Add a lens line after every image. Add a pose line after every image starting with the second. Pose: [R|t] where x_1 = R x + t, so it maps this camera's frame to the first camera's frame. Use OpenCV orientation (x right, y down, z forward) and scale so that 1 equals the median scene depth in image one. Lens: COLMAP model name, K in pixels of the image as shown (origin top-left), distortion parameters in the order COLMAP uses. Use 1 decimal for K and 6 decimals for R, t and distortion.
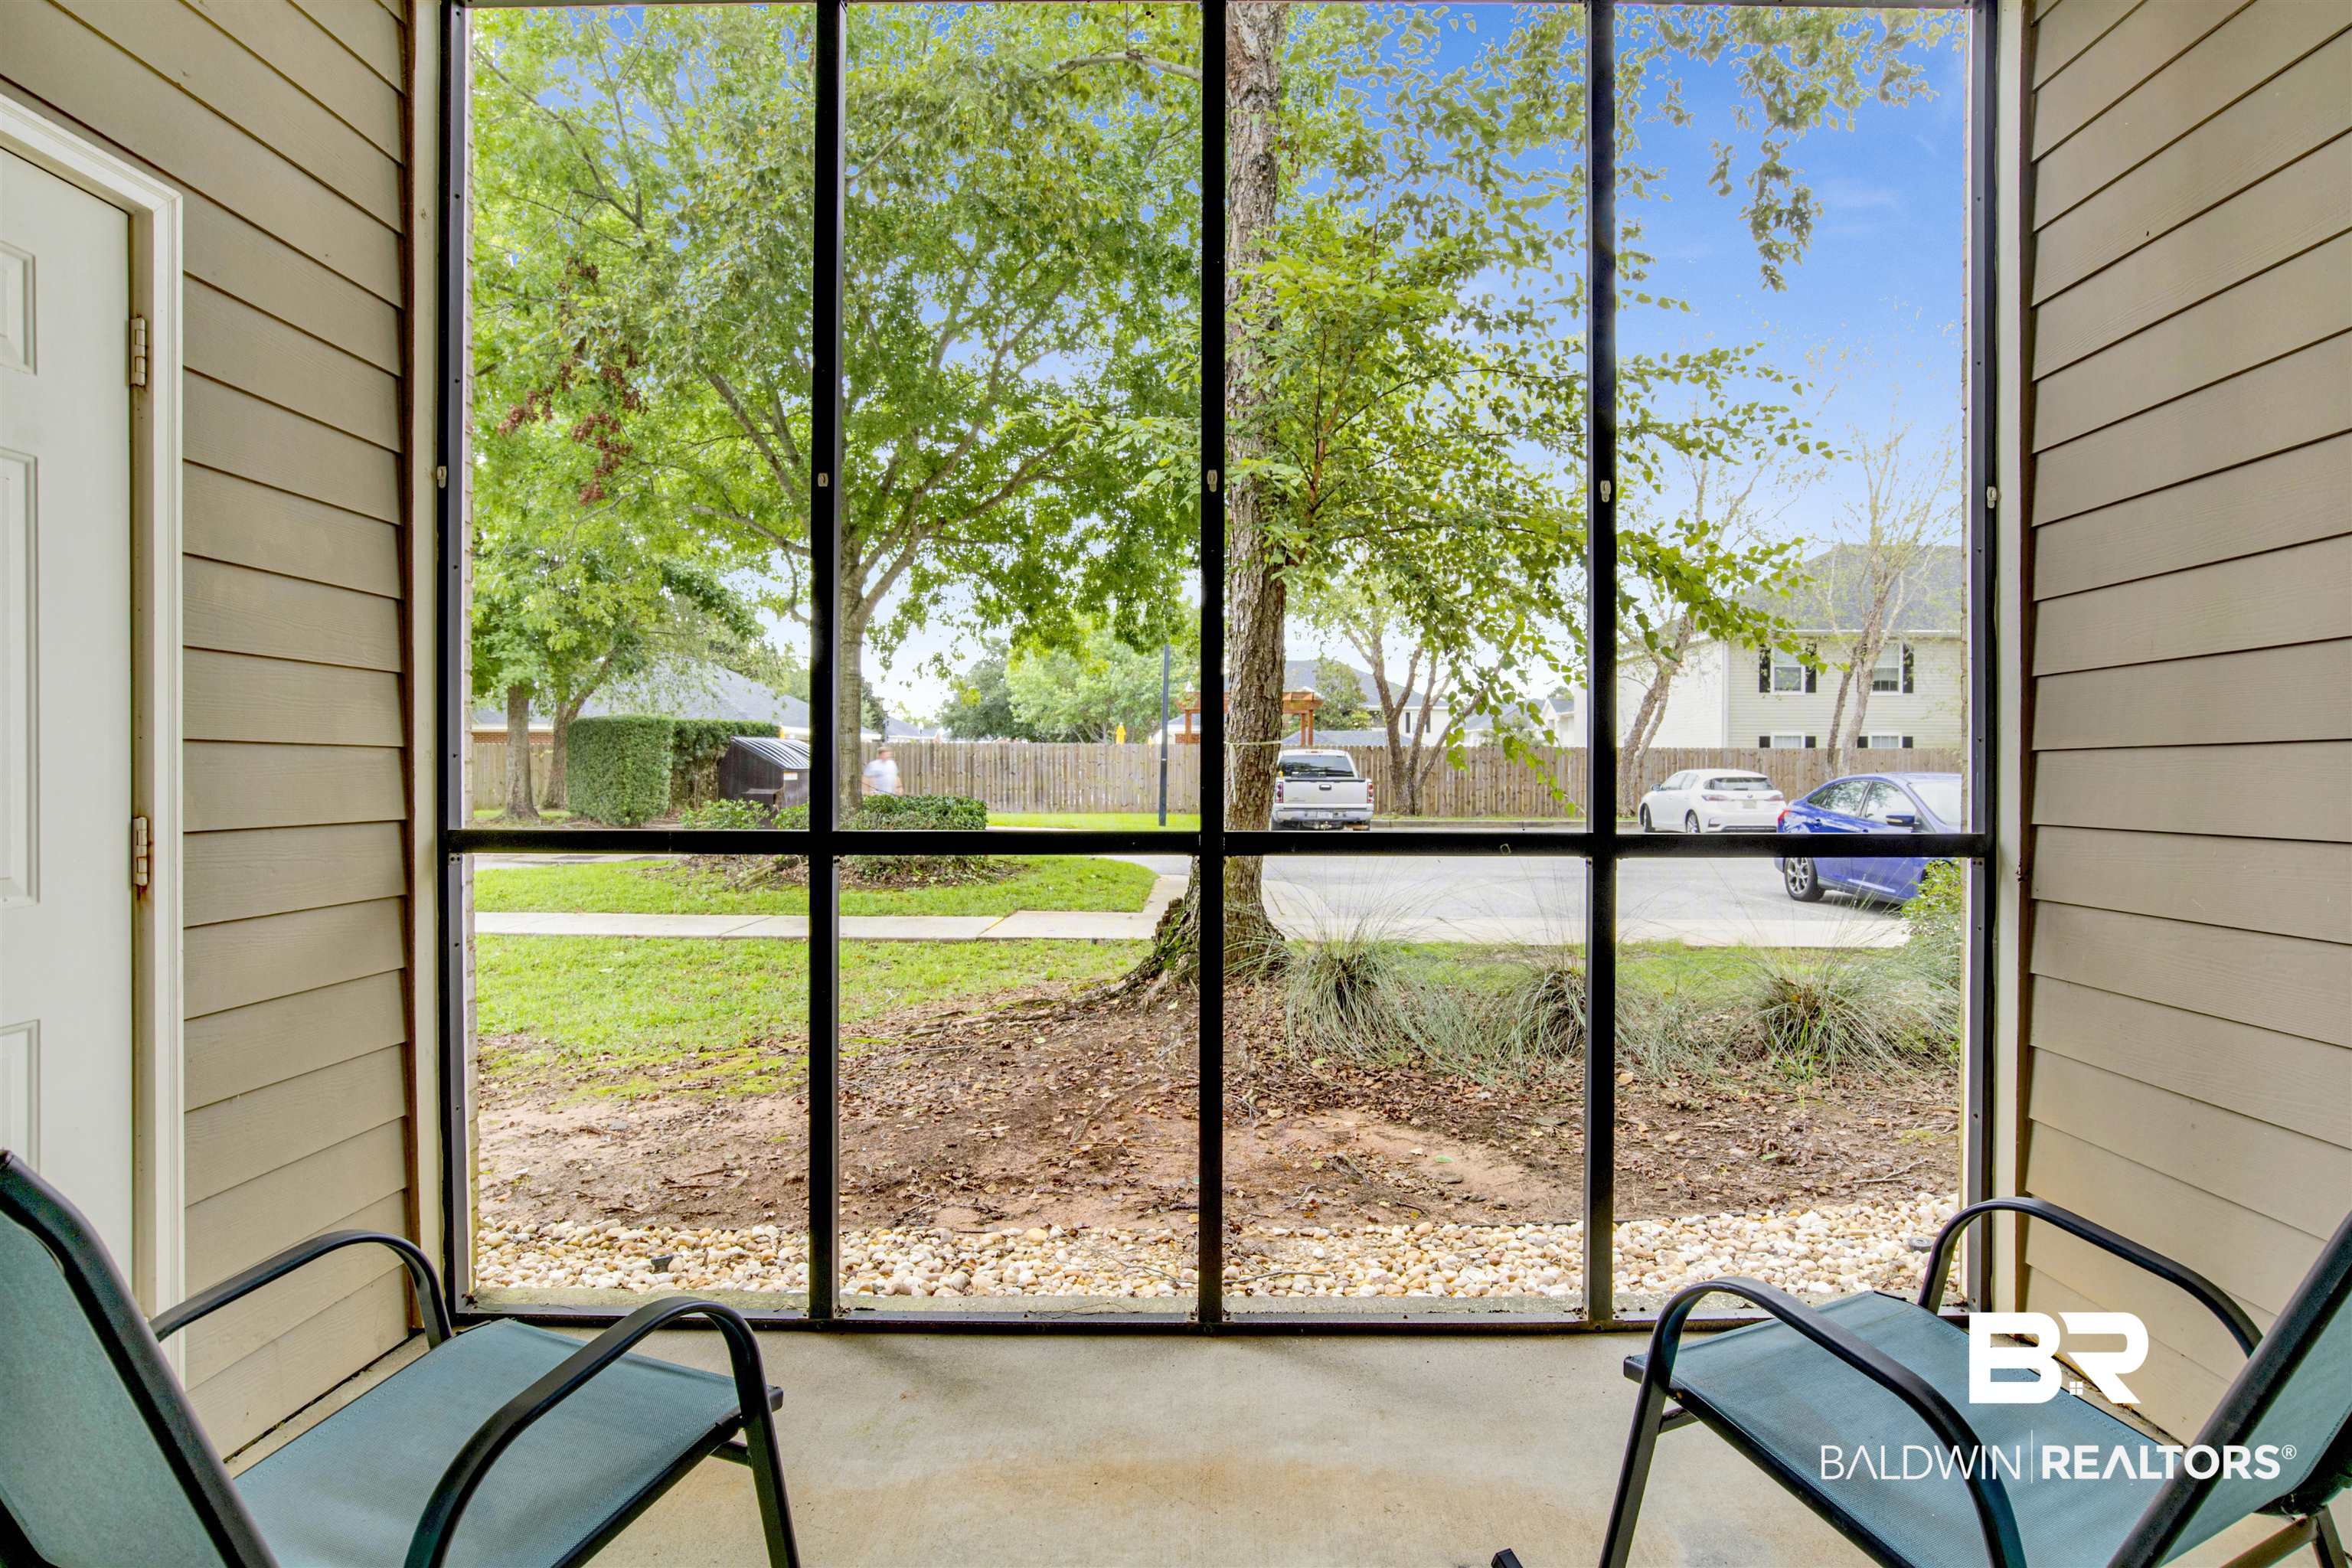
lens RADIAL K [[1256.0, 0, 1196.0], [0, 1256.0, 766.3], [0, 0, 1]] dist [-0.069439, 0.021926]
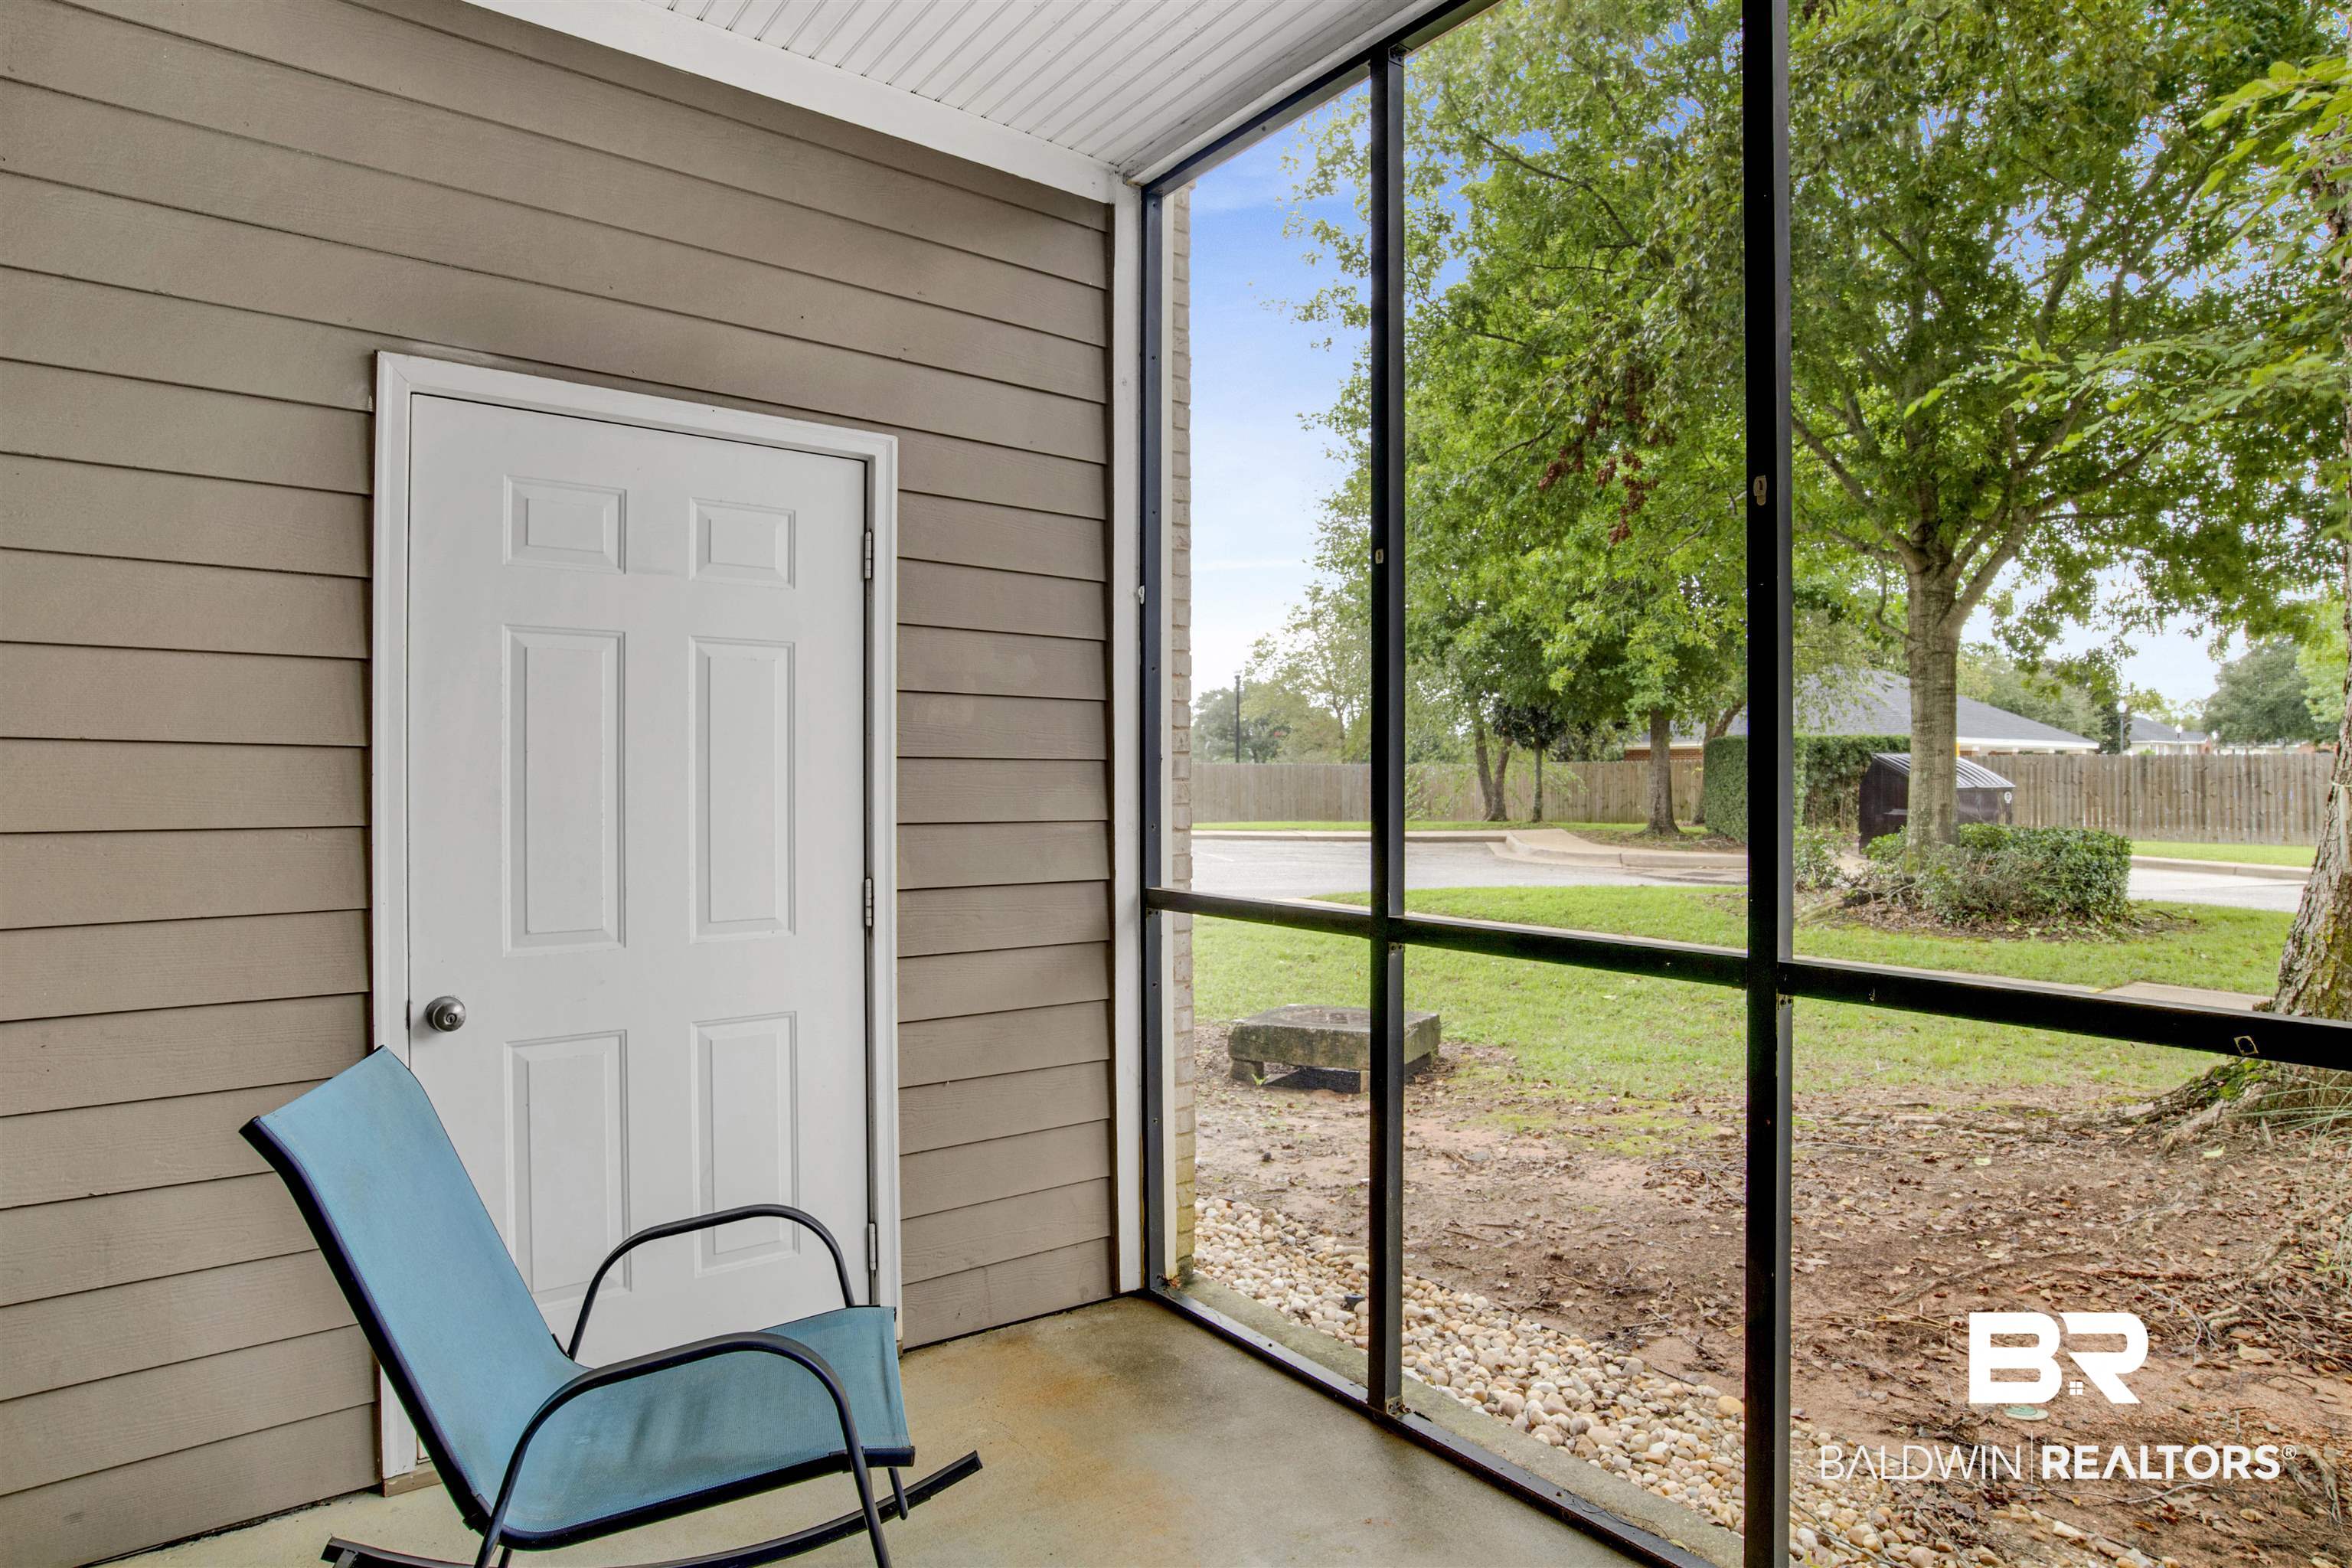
lens RADIAL K [[1256.0, 0, 1196.0], [0, 1256.0, 766.3], [0, 0, 1]] dist [-0.069439, 0.021926]
pose [[0.618852, -0.006564, -0.785480, 0.251413], [-0.000345, 0.999963, -0.008628, -0.036736], [0.785507, 0.005610, 0.618827, 0.179674]]
